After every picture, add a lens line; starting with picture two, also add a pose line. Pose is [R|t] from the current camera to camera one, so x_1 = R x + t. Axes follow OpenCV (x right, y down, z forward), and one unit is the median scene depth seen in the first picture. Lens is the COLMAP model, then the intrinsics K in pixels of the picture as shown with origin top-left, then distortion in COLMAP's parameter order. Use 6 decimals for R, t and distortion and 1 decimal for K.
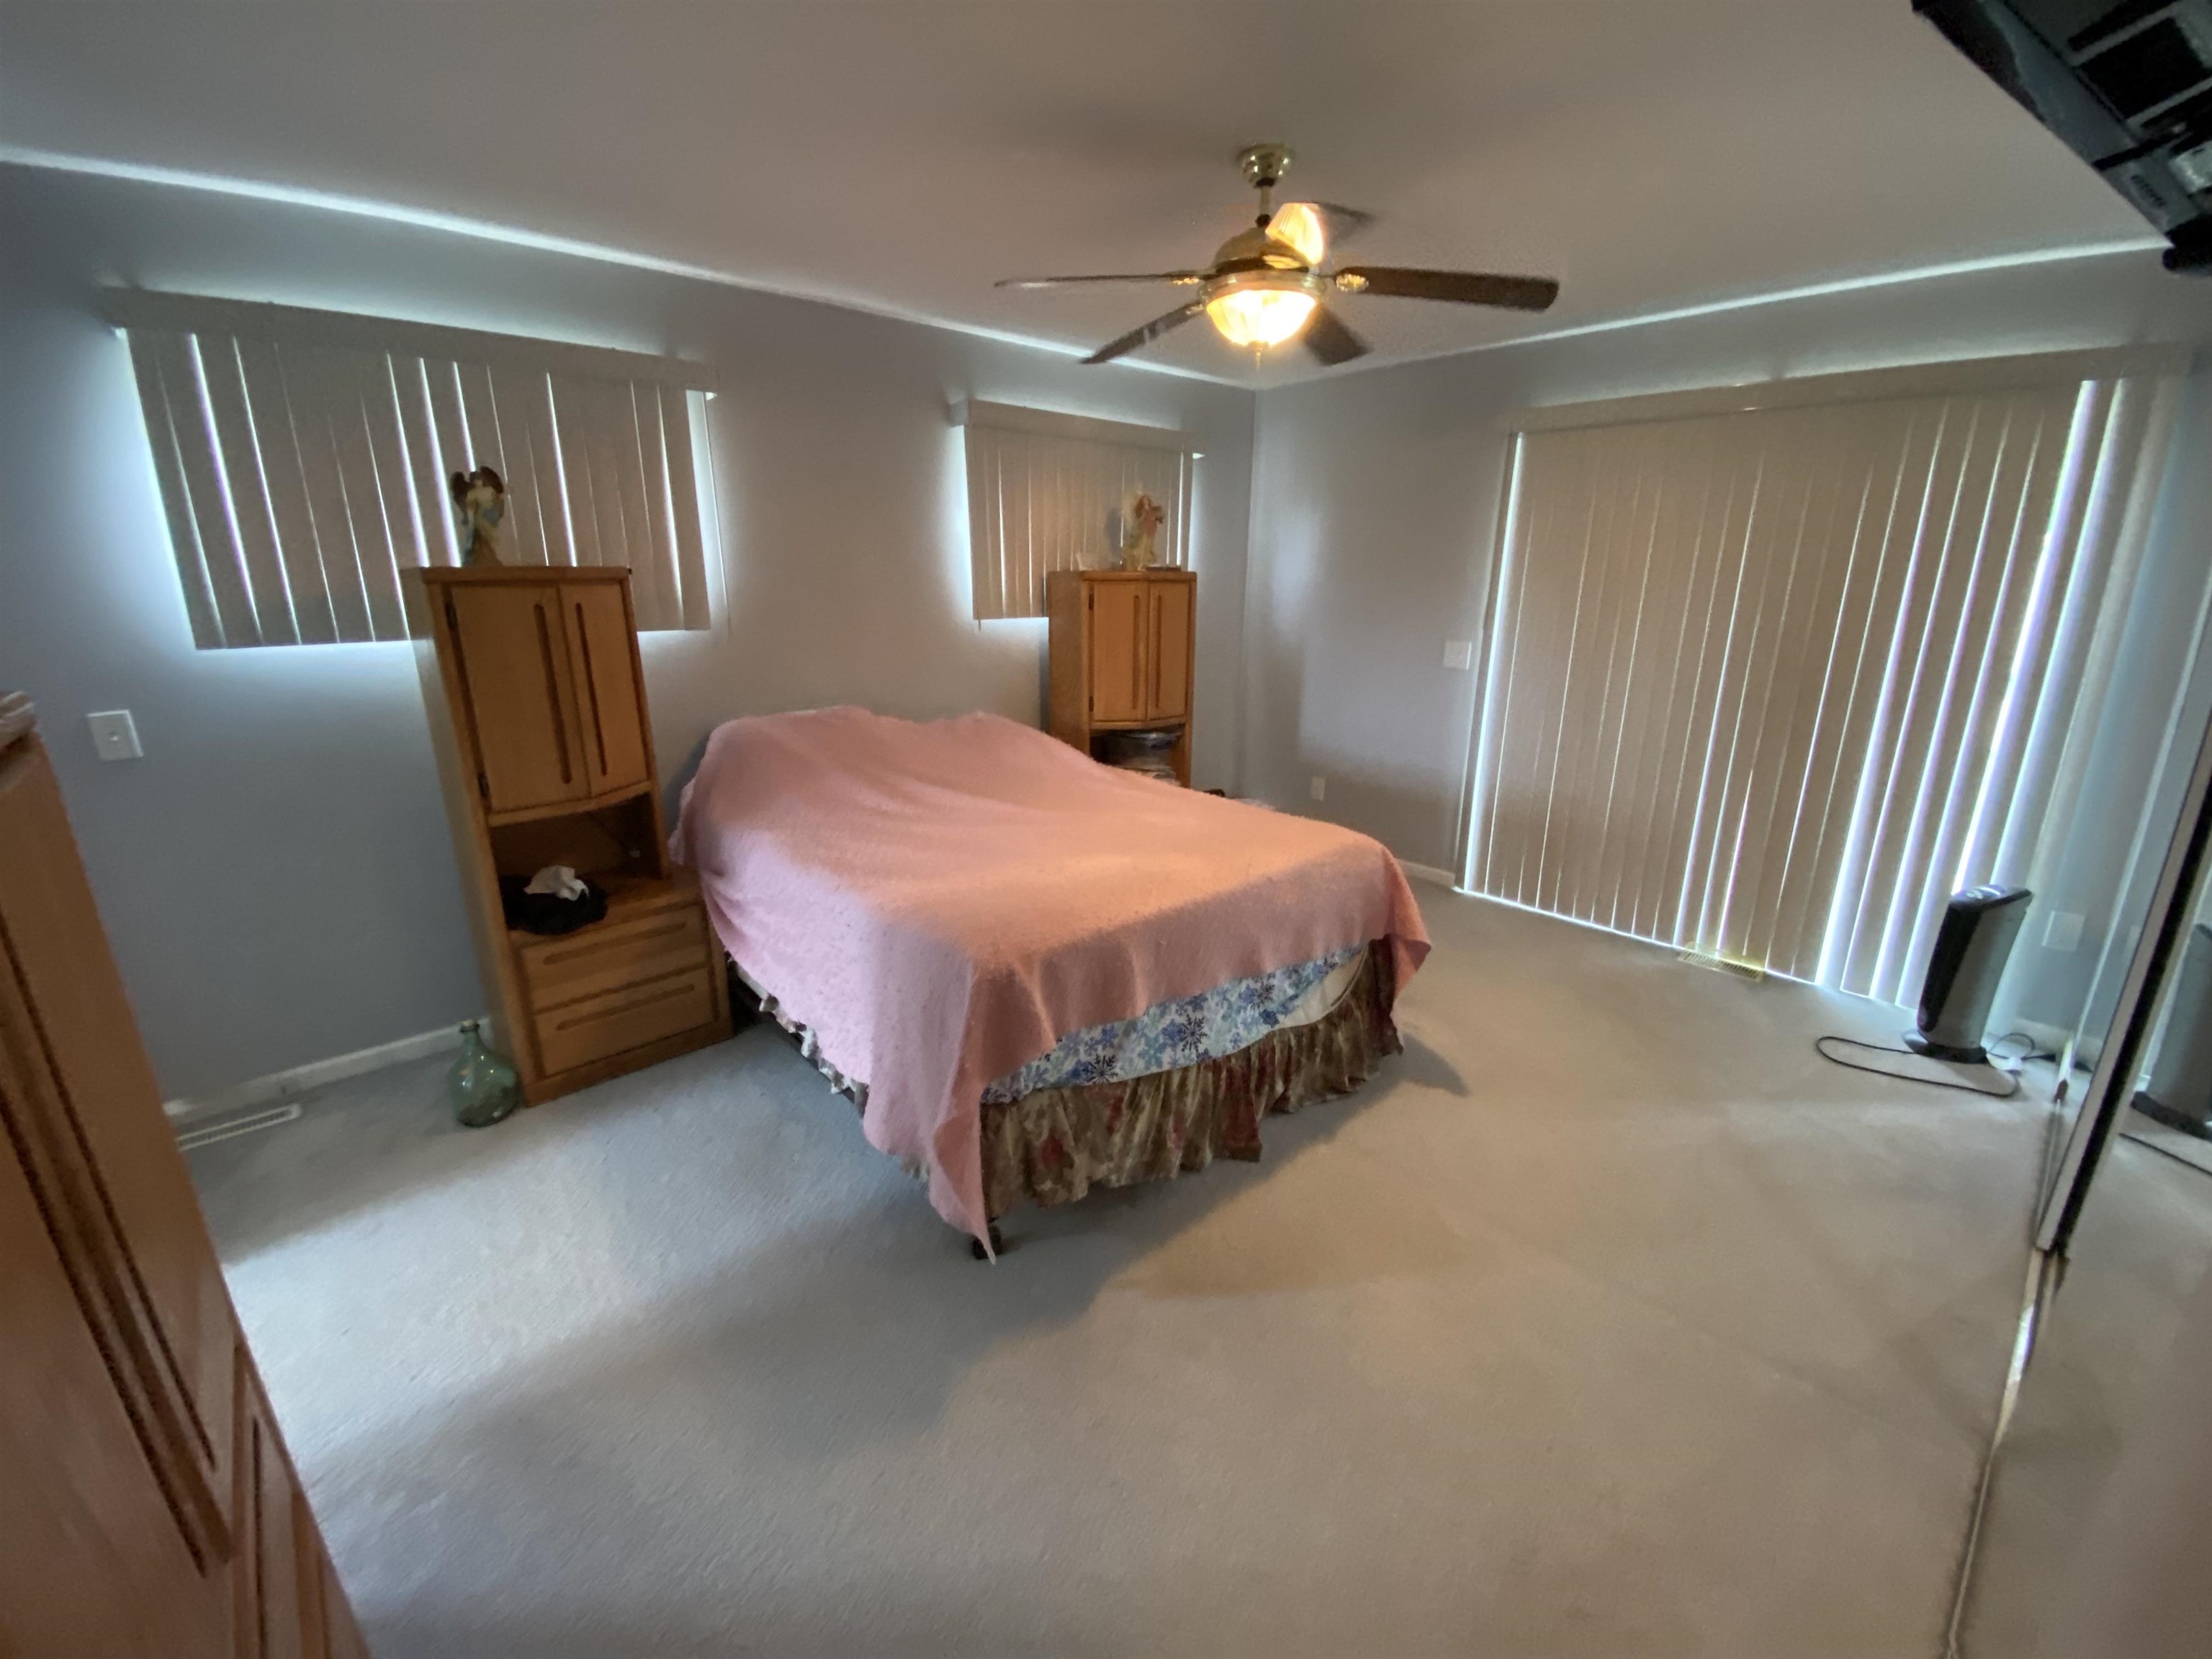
lens RADIAL K [[910.5, 0, 1097.9], [0, 910.5, 826.4], [0, 0, 1]] dist [0.021987, -0.019469]
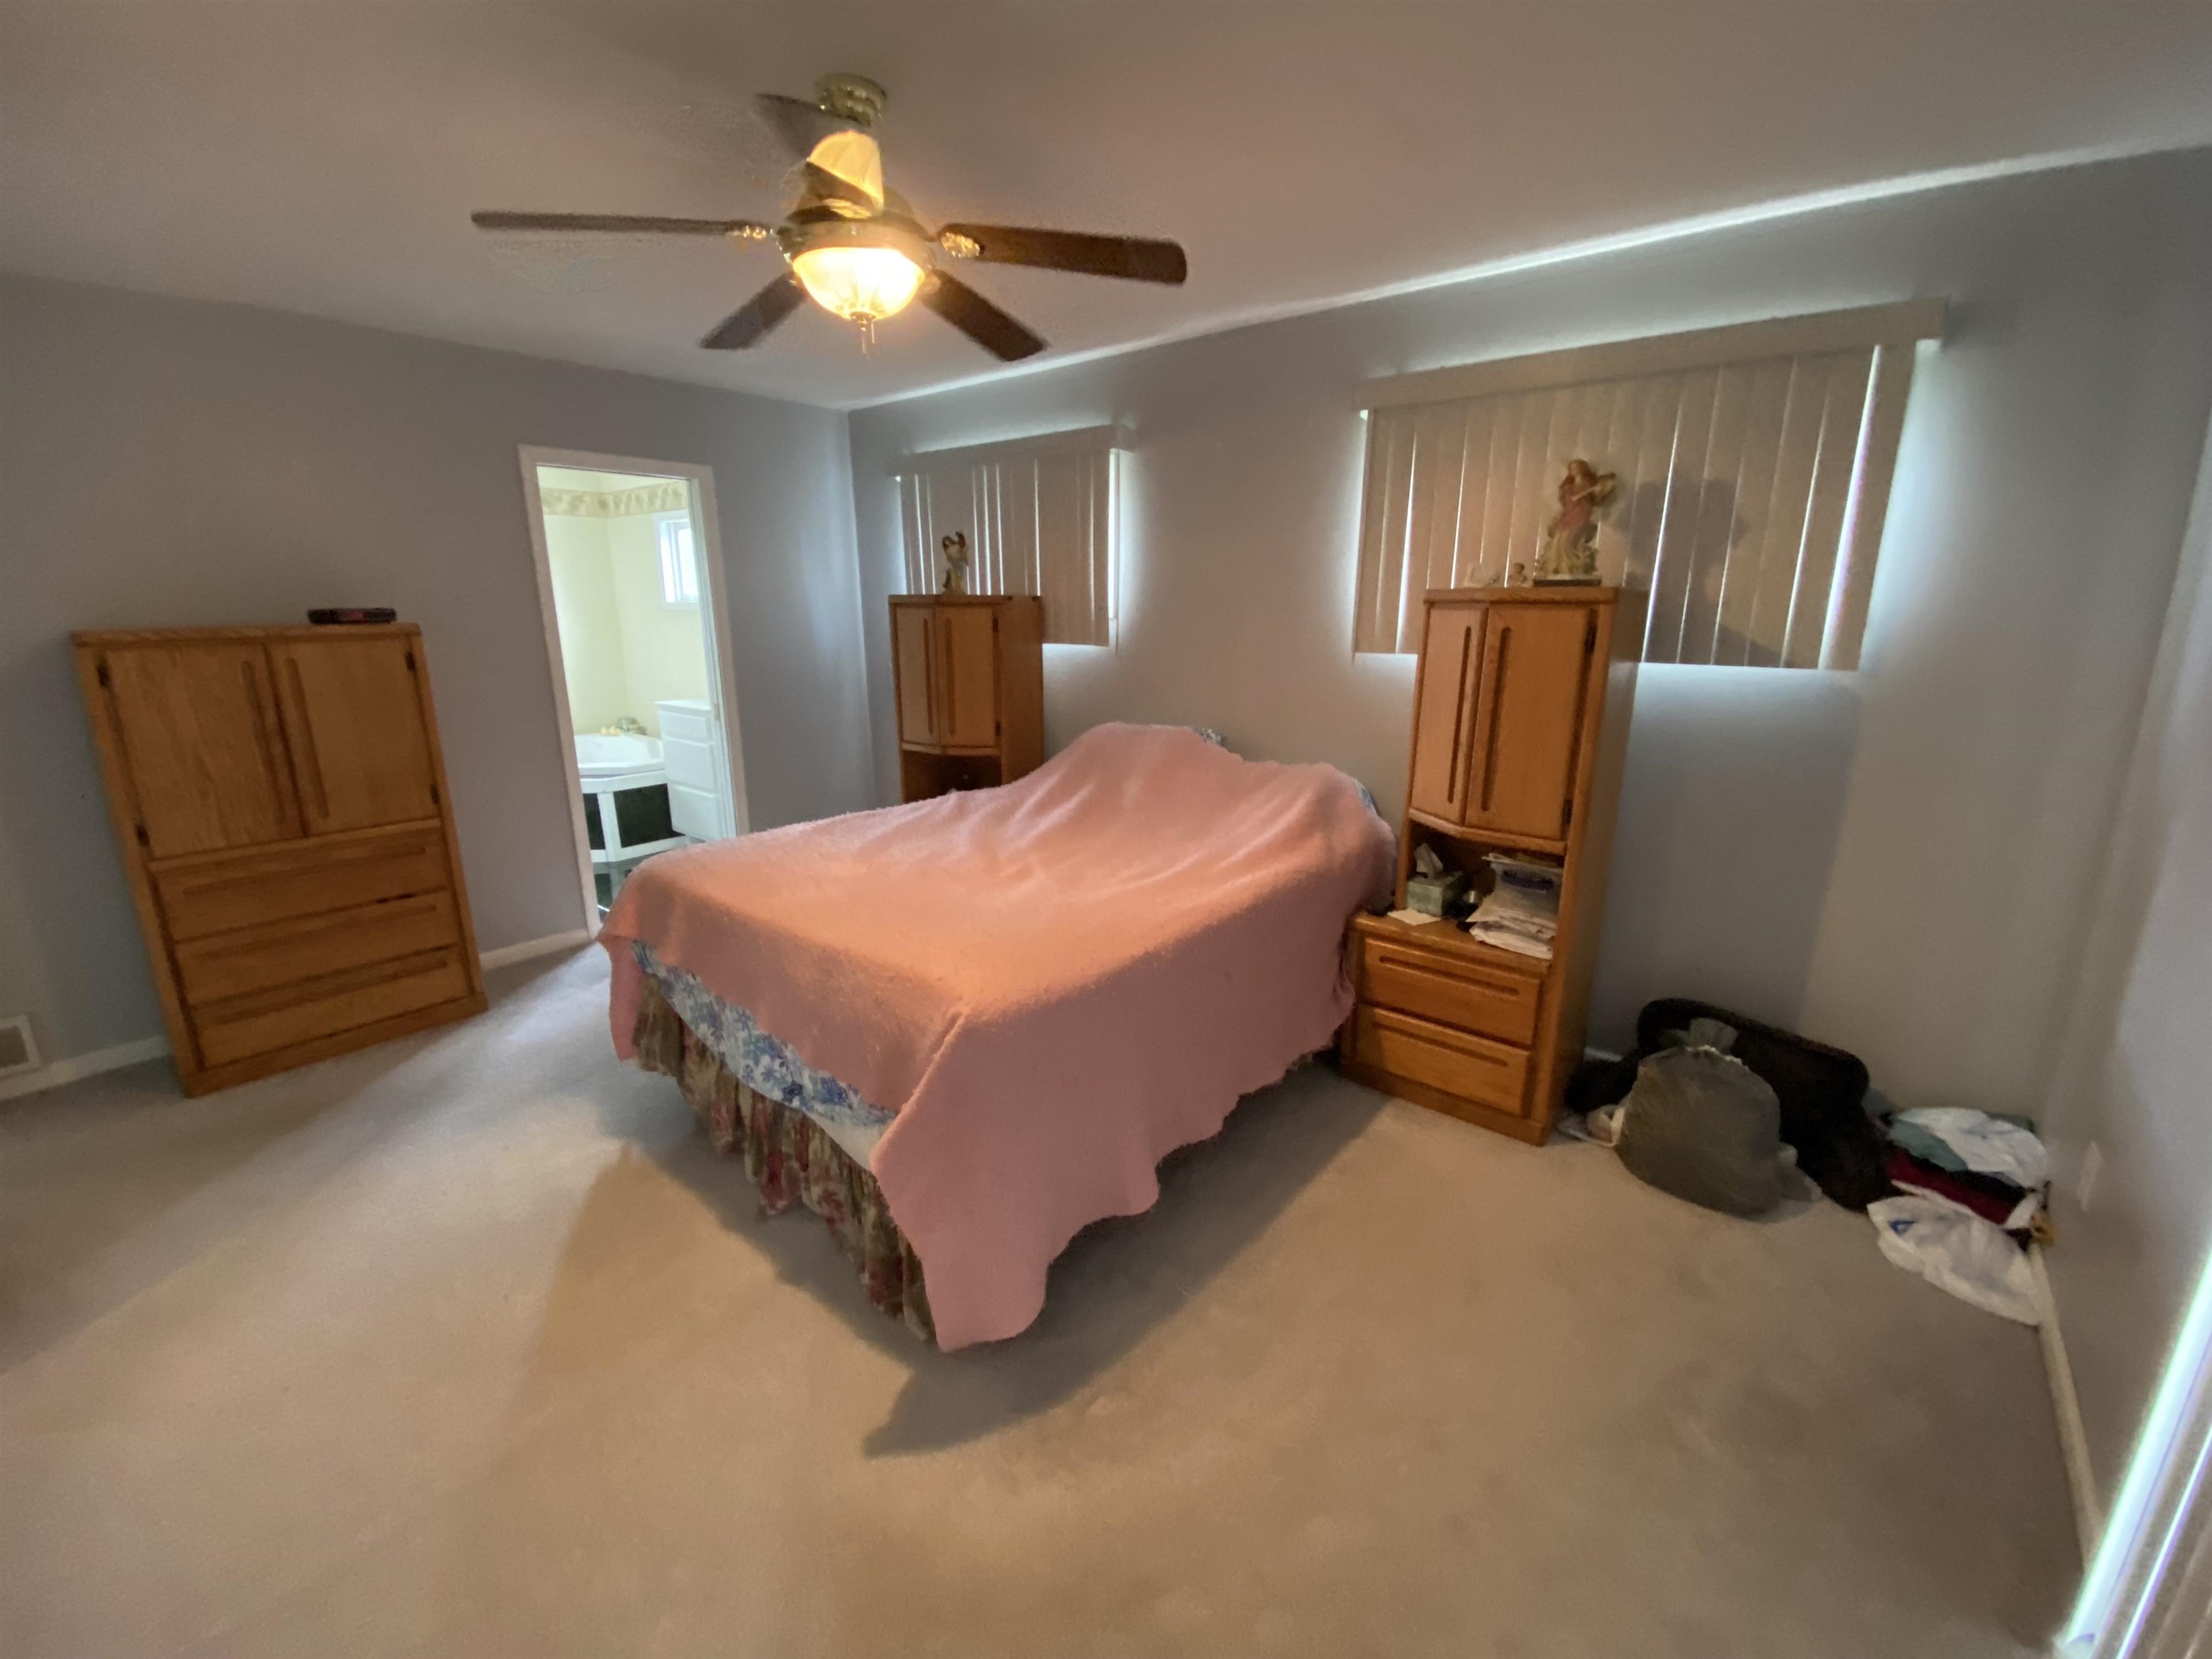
lens RADIAL K [[910.5, 0, 1097.9], [0, 910.5, 826.4], [0, 0, 1]] dist [0.021987, -0.019469]
pose [[0.154156, 0.223113, -0.962526, 0.842306], [-0.273147, 0.945829, 0.175496, -0.212876], [0.949540, 0.235857, 0.206748, 0.860910]]
